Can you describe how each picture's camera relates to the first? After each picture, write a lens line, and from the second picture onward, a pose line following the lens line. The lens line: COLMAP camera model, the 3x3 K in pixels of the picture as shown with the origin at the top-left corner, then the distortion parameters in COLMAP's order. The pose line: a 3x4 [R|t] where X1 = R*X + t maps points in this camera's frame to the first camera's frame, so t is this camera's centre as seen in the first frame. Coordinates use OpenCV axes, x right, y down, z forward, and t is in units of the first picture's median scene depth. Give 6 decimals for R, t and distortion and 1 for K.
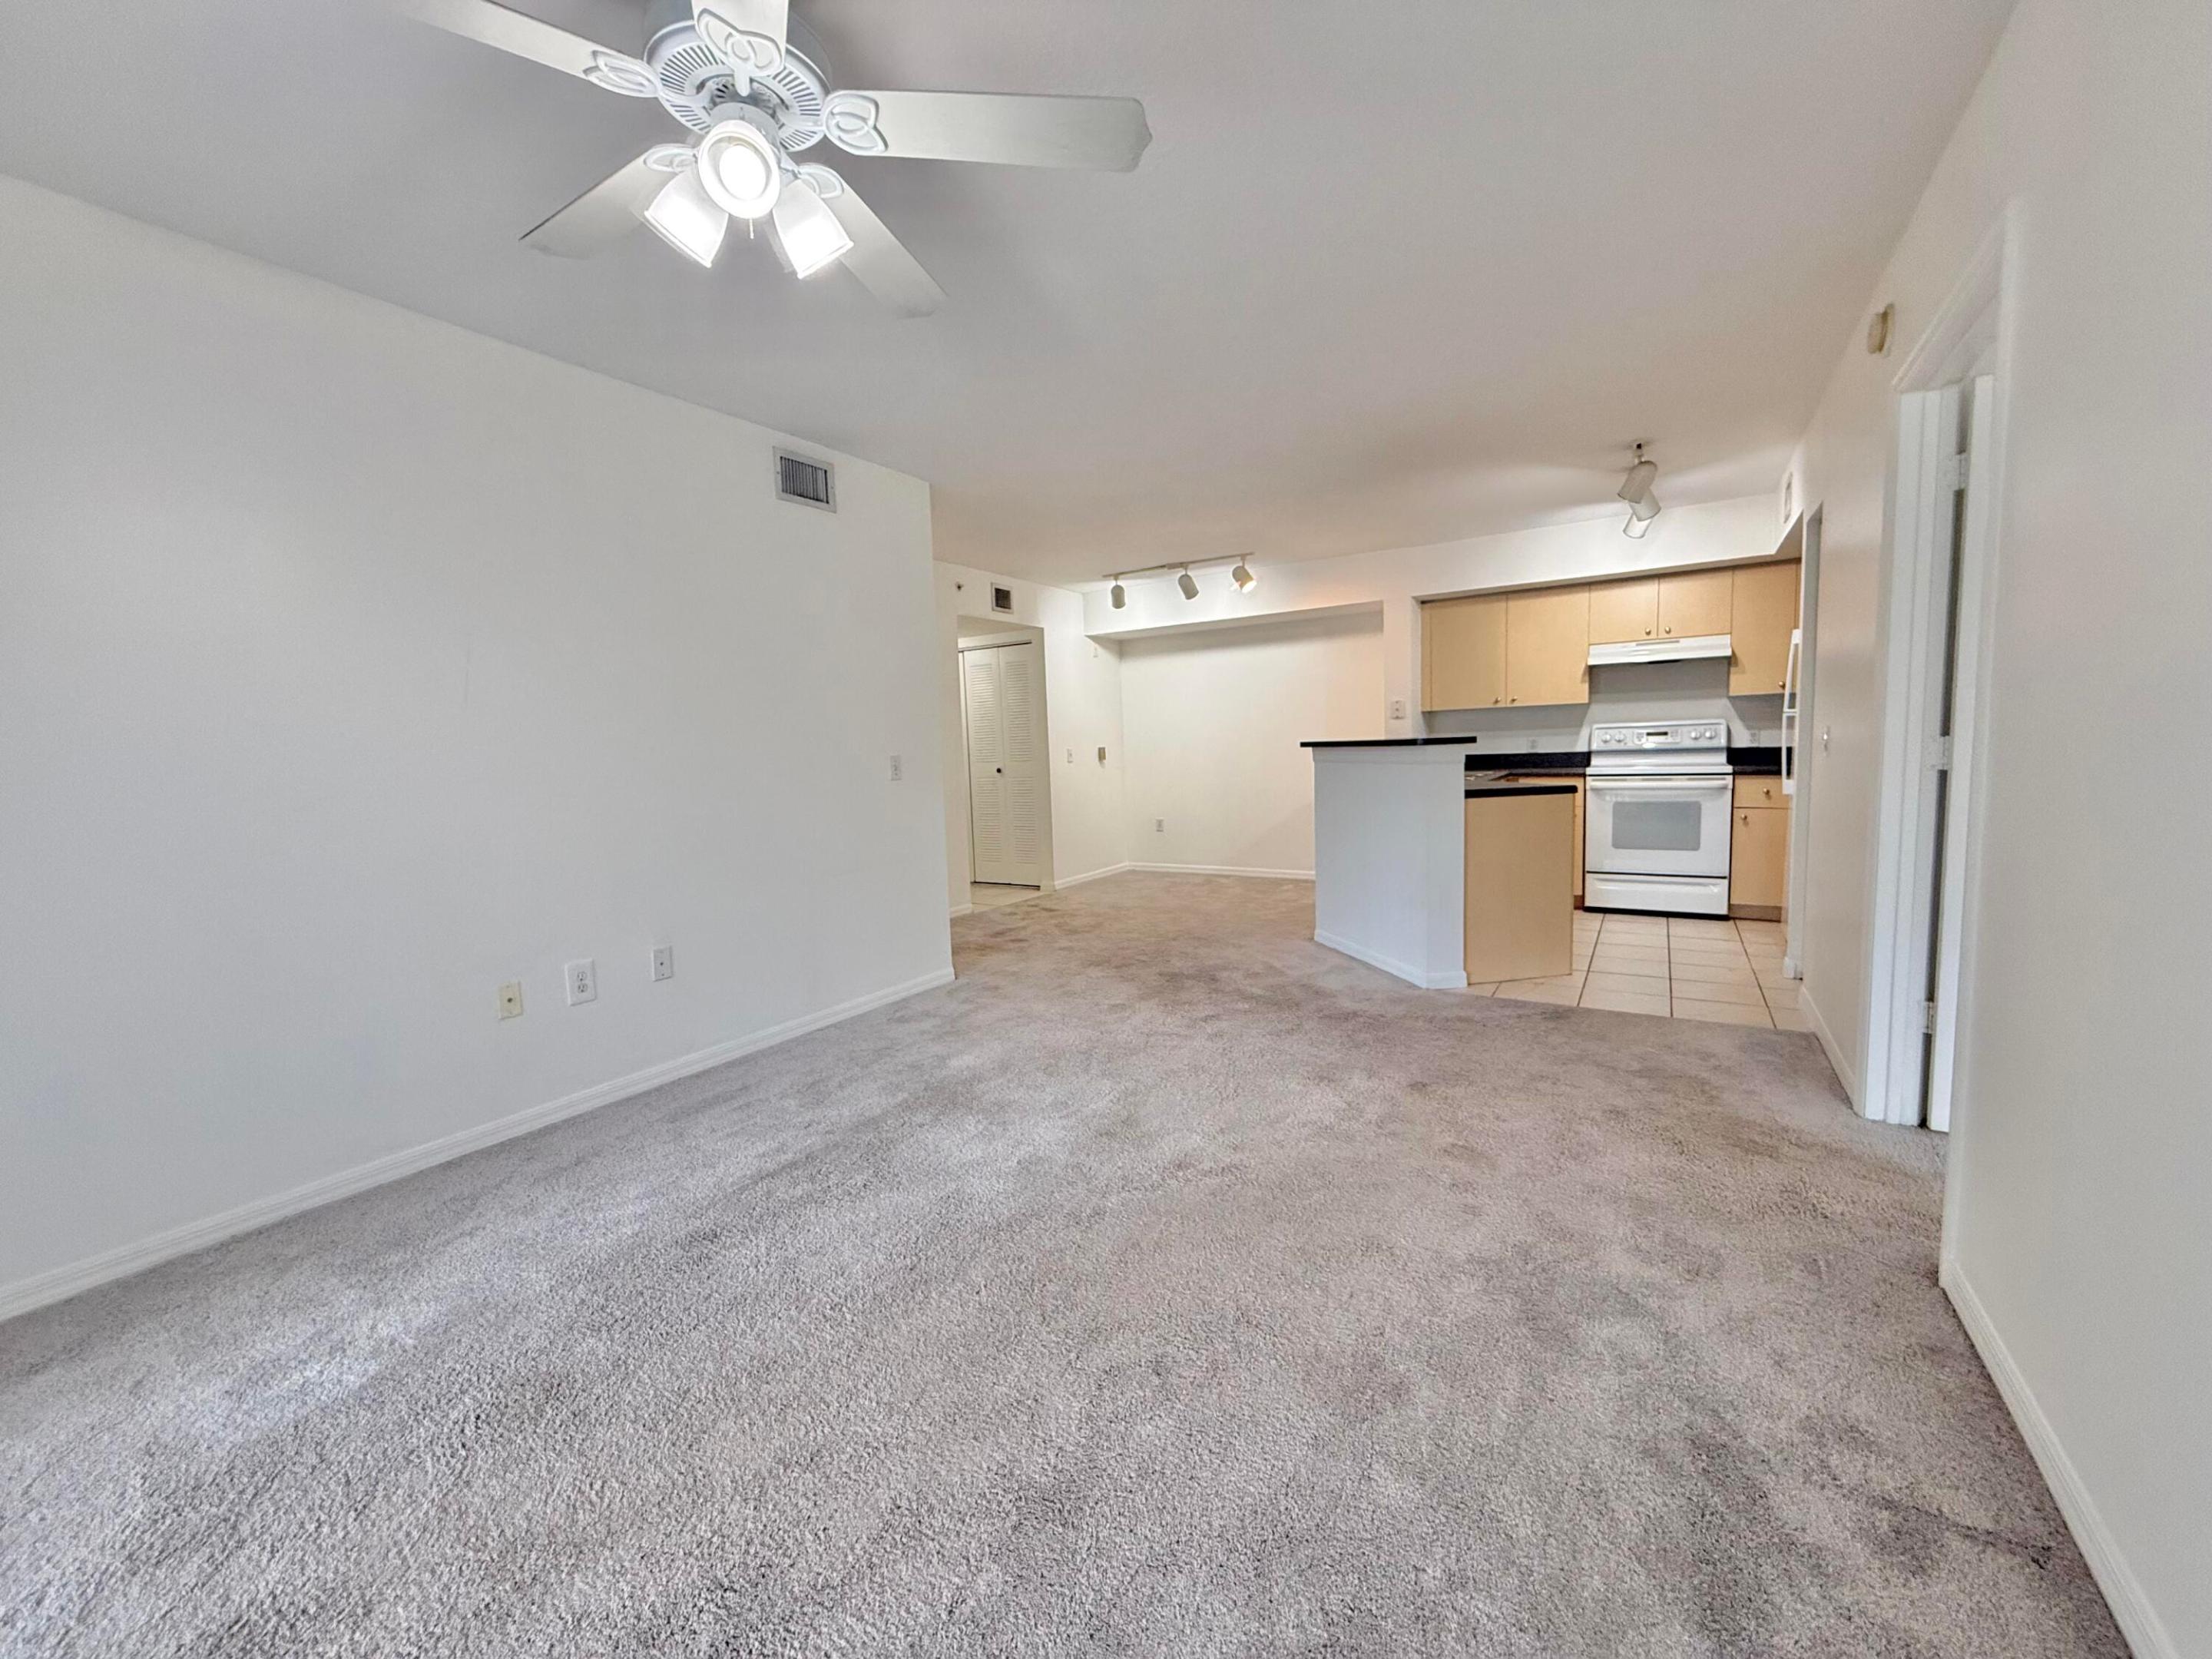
lens RADIAL K [[875.7, 0, 1106.0], [0, 875.7, 829.5], [0, 0, 1]] dist [-0.000903, -0.000054]
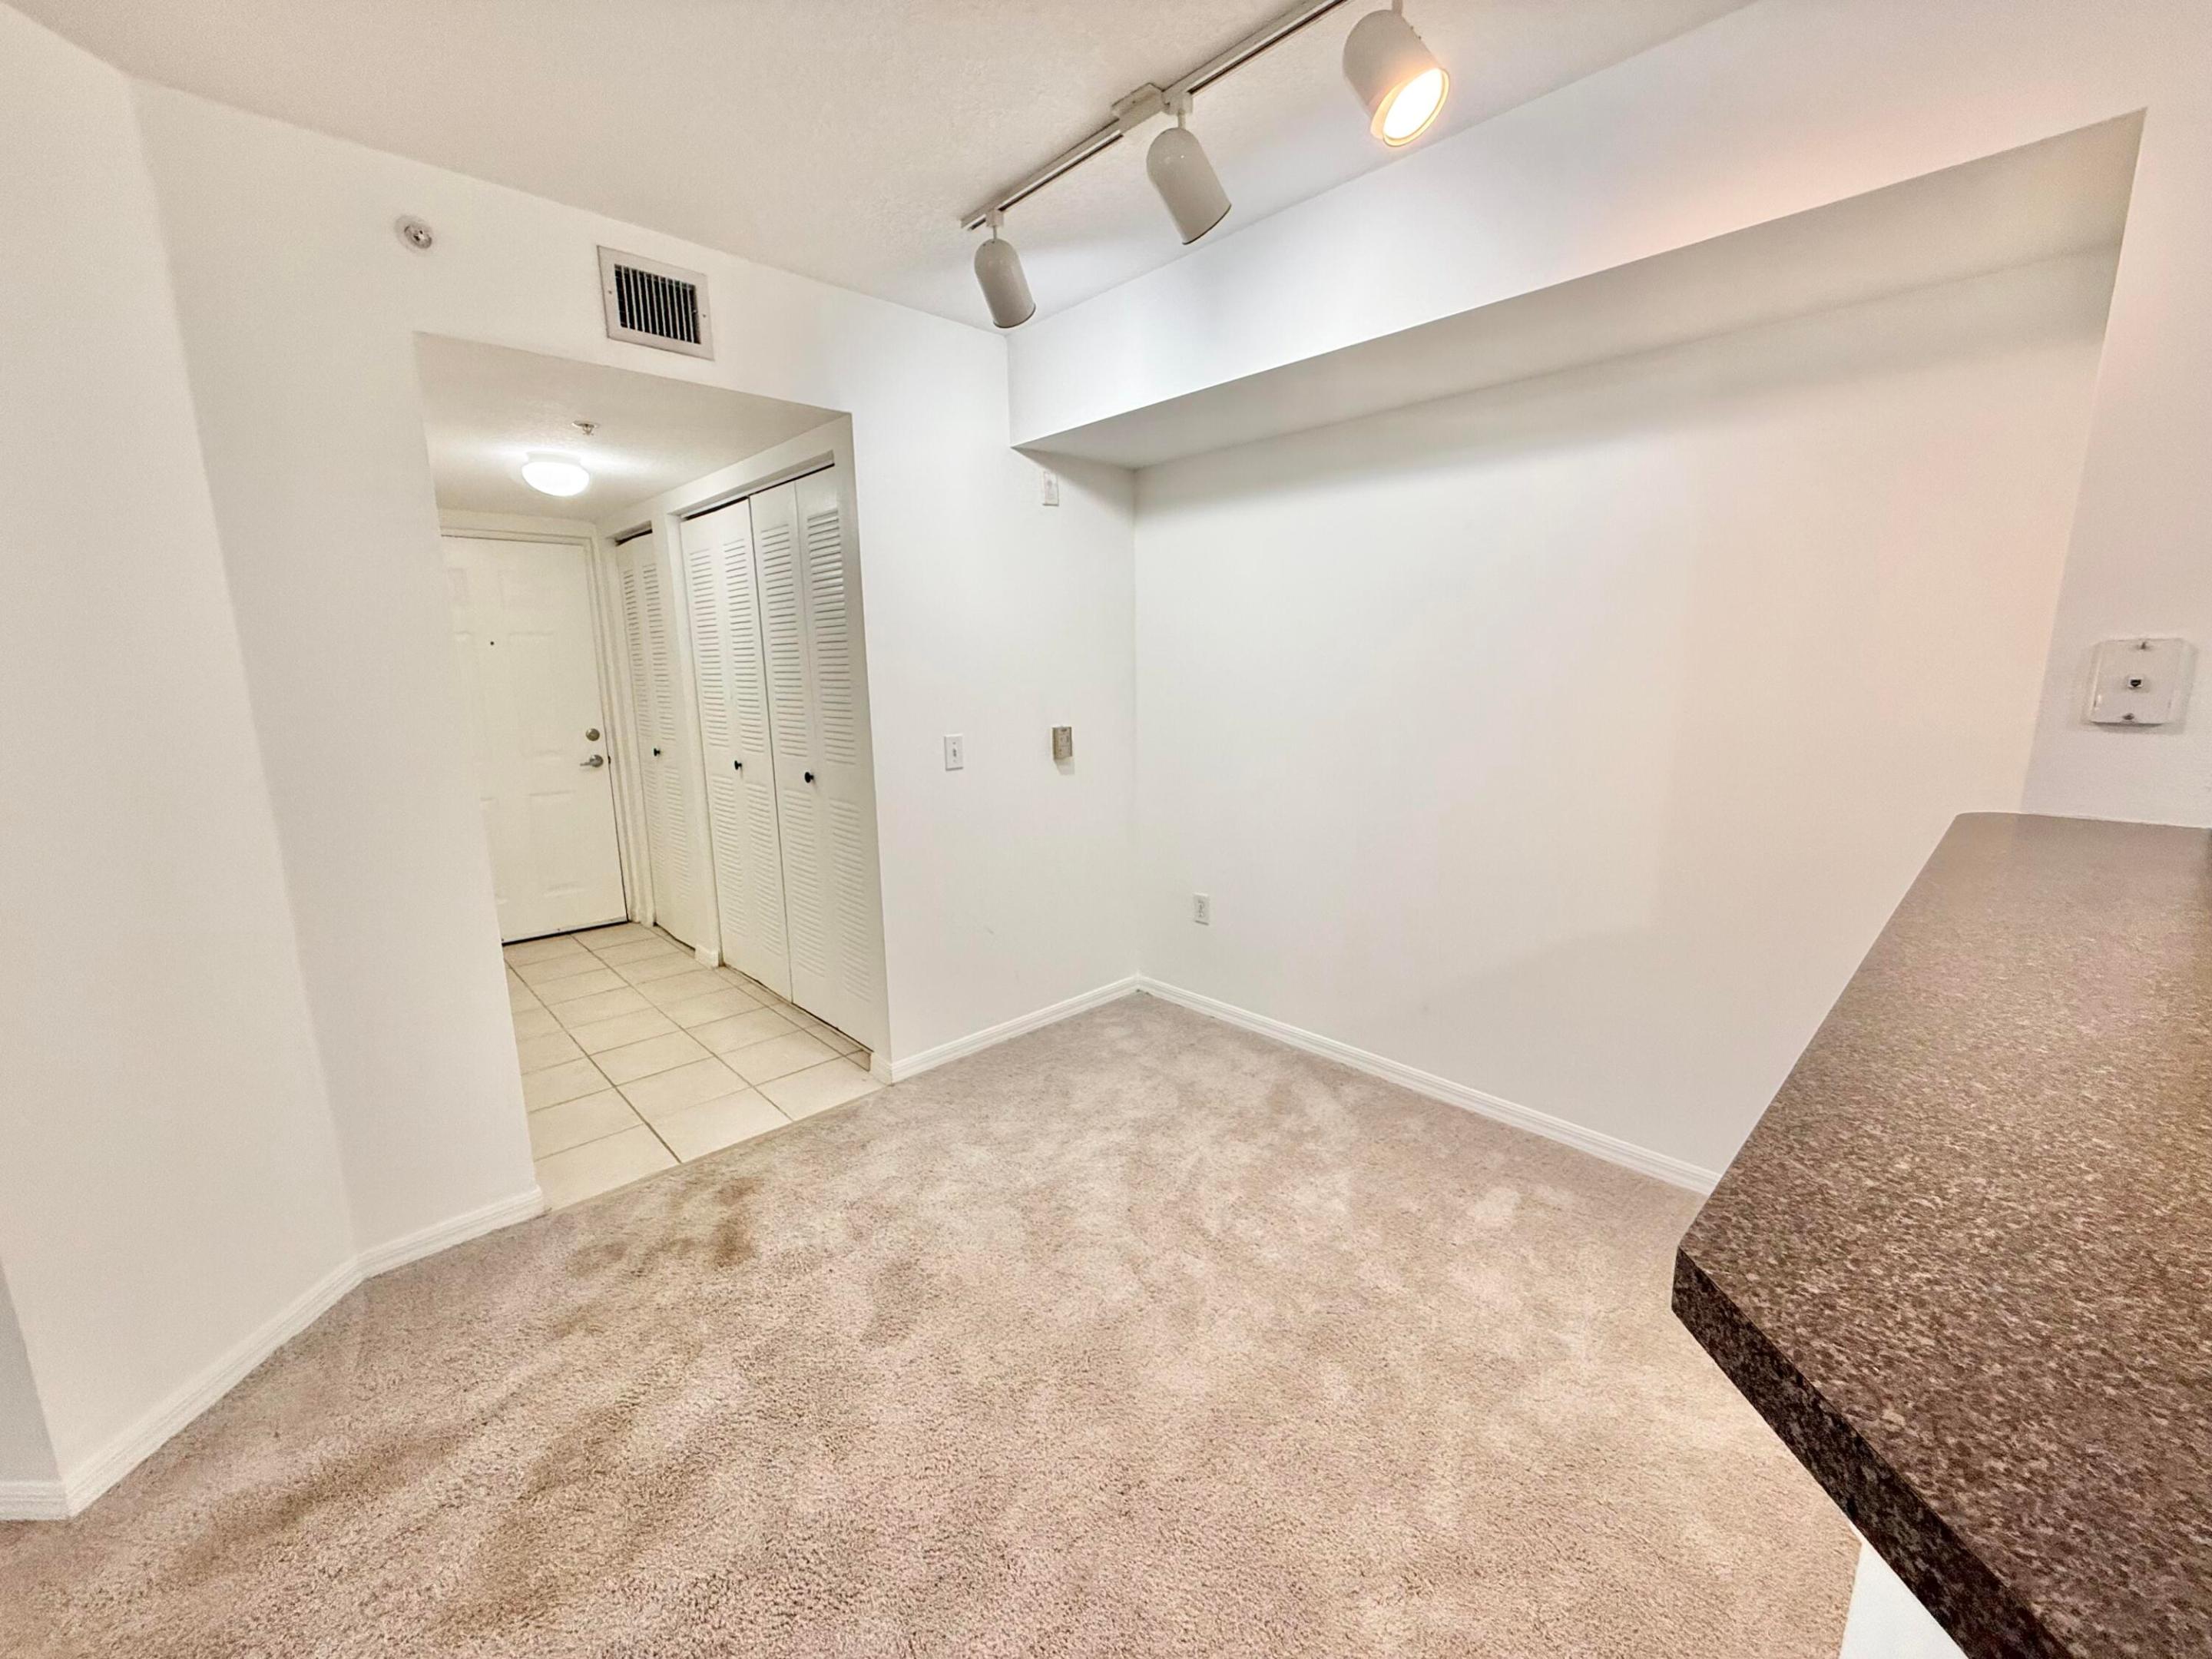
lens RADIAL K [[882.1, 0, 1101.2], [0, 882.1, 833.9], [0, 0, 1]] dist [-0.000023, 0.000296]
pose [[0.967020, 0.073317, -0.243919, 0.173455], [-0.047912, 0.992940, 0.108508, -0.128514], [0.250153, -0.093243, 0.963706, 0.840464]]
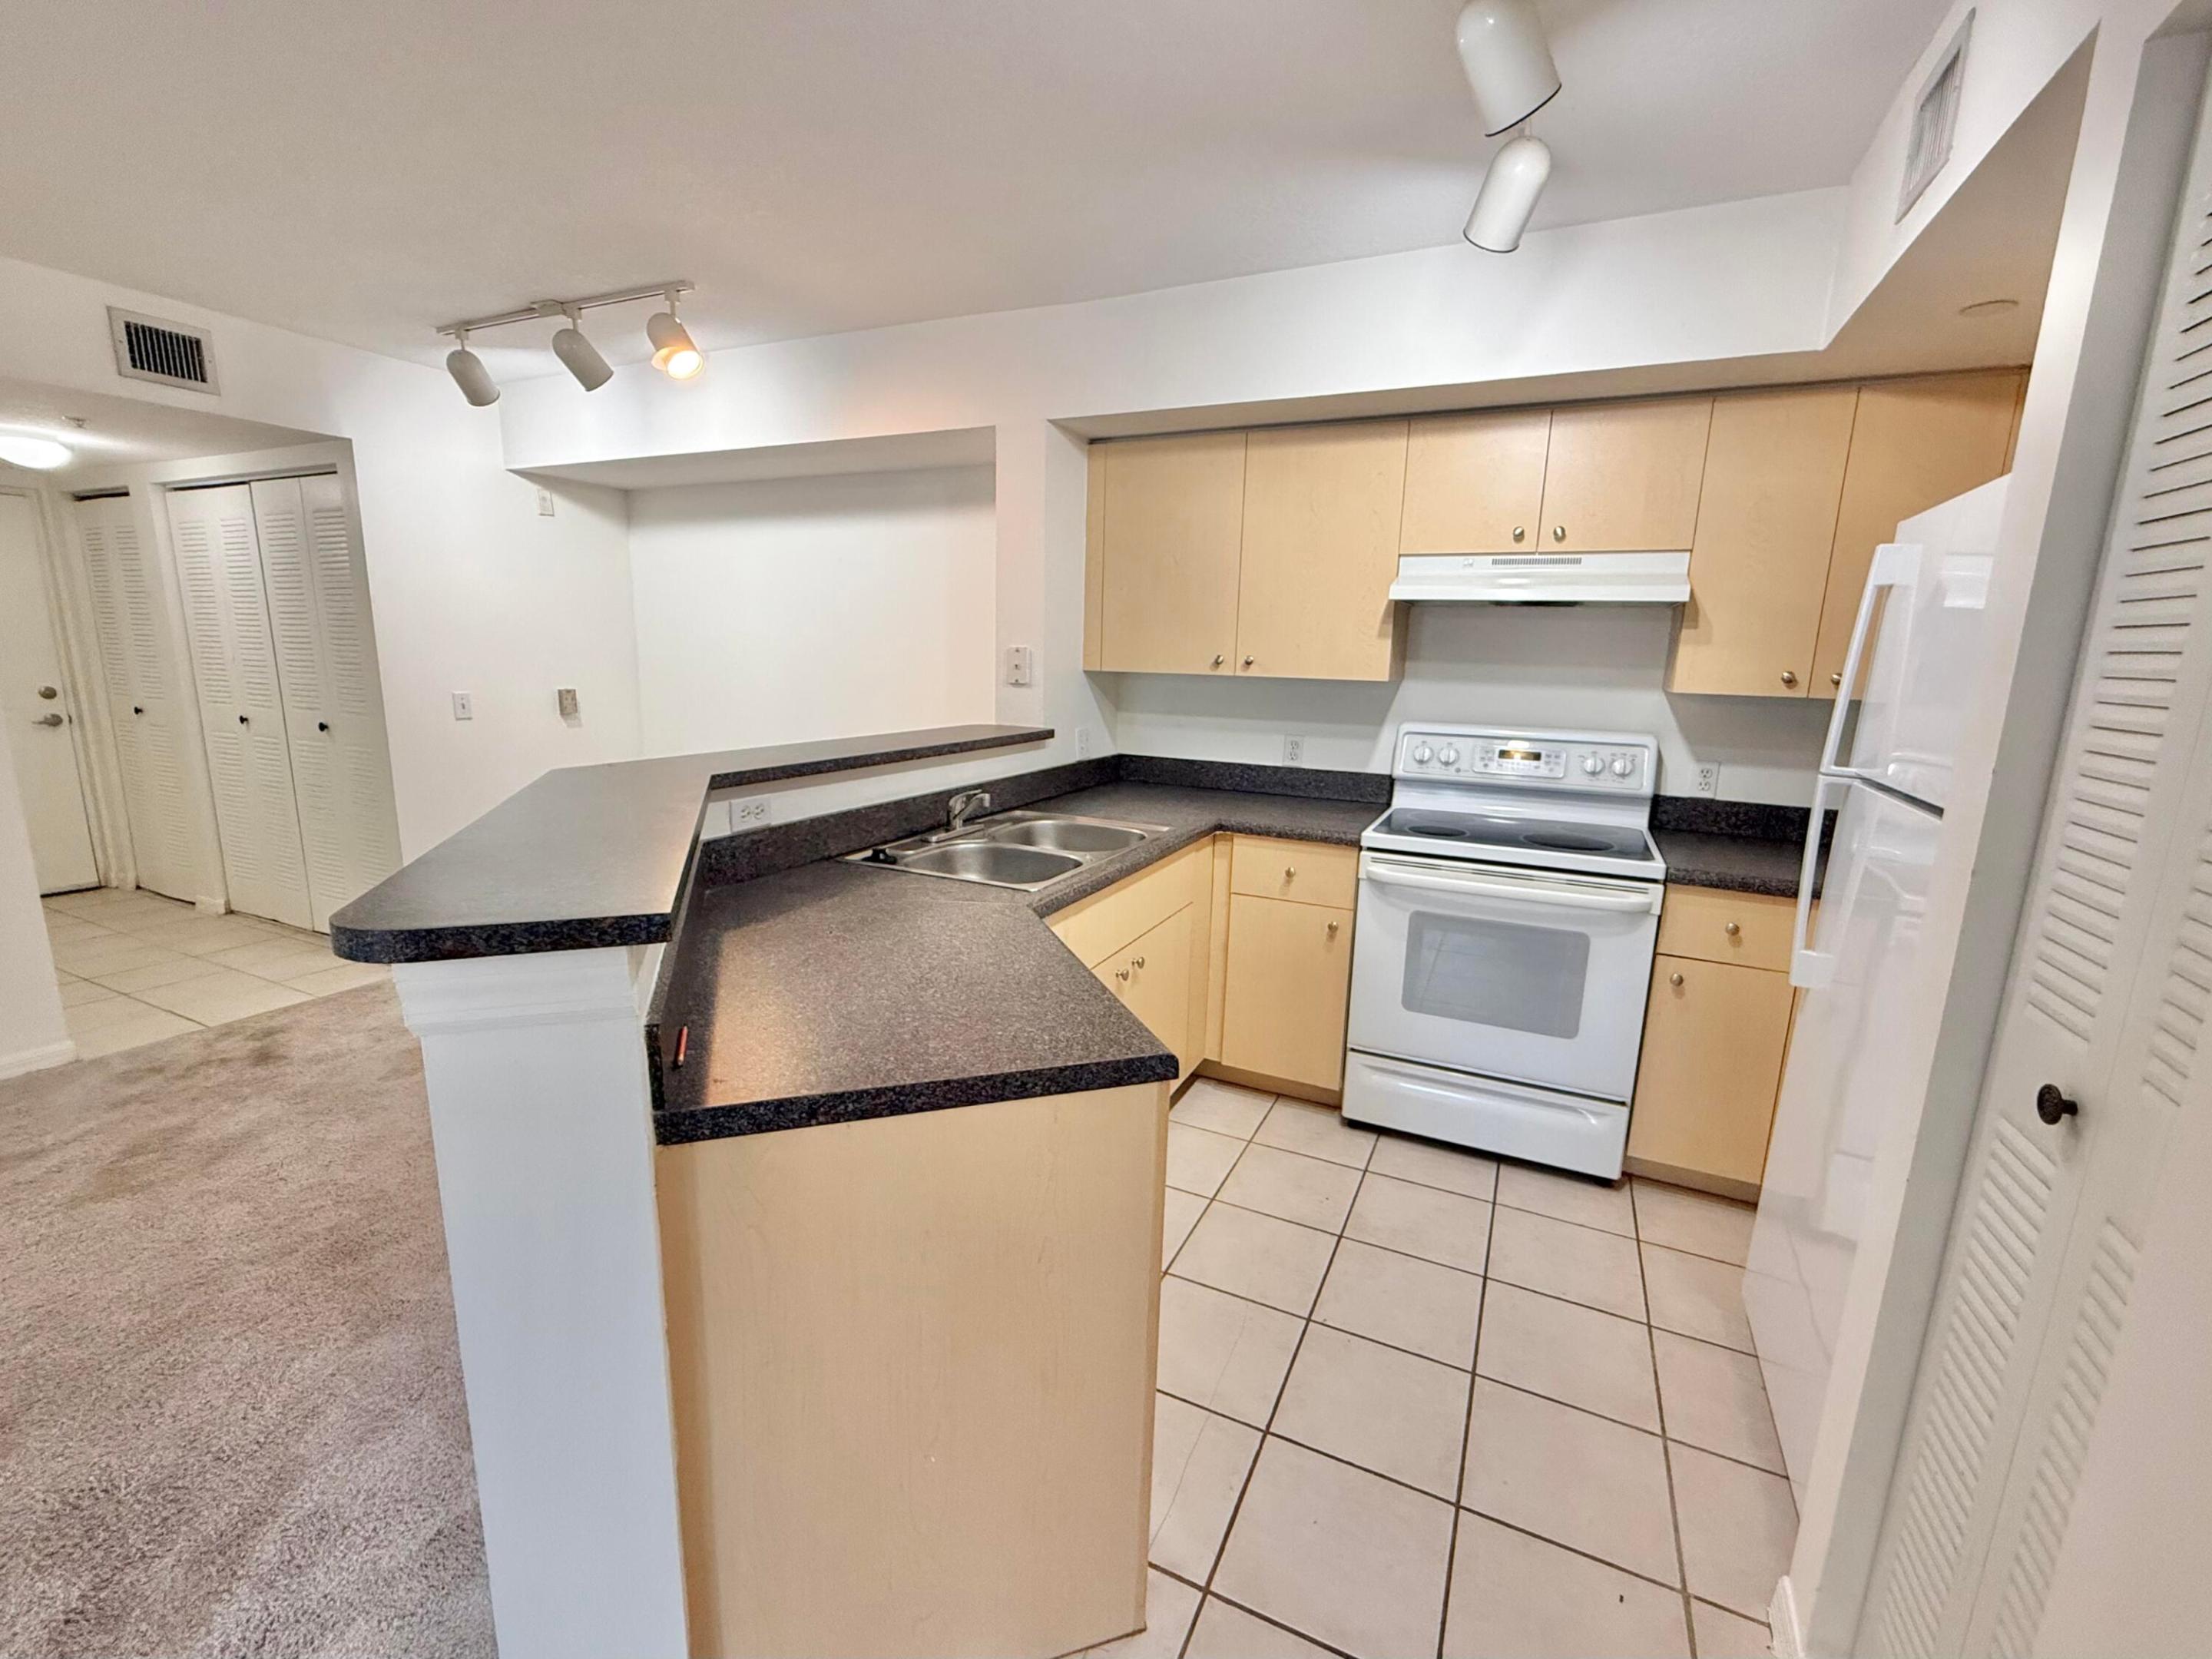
lens RADIAL K [[942.4, 0, 1098.5], [0, 942.4, 832.9], [0, 0, 1]] dist [0.000530, 0.000089]
pose [[0.992291, 0.040495, 0.117127, 0.364664], [-0.051627, 0.994268, 0.093625, -0.110541], [-0.112664, -0.098950, 0.988694, 0.545543]]
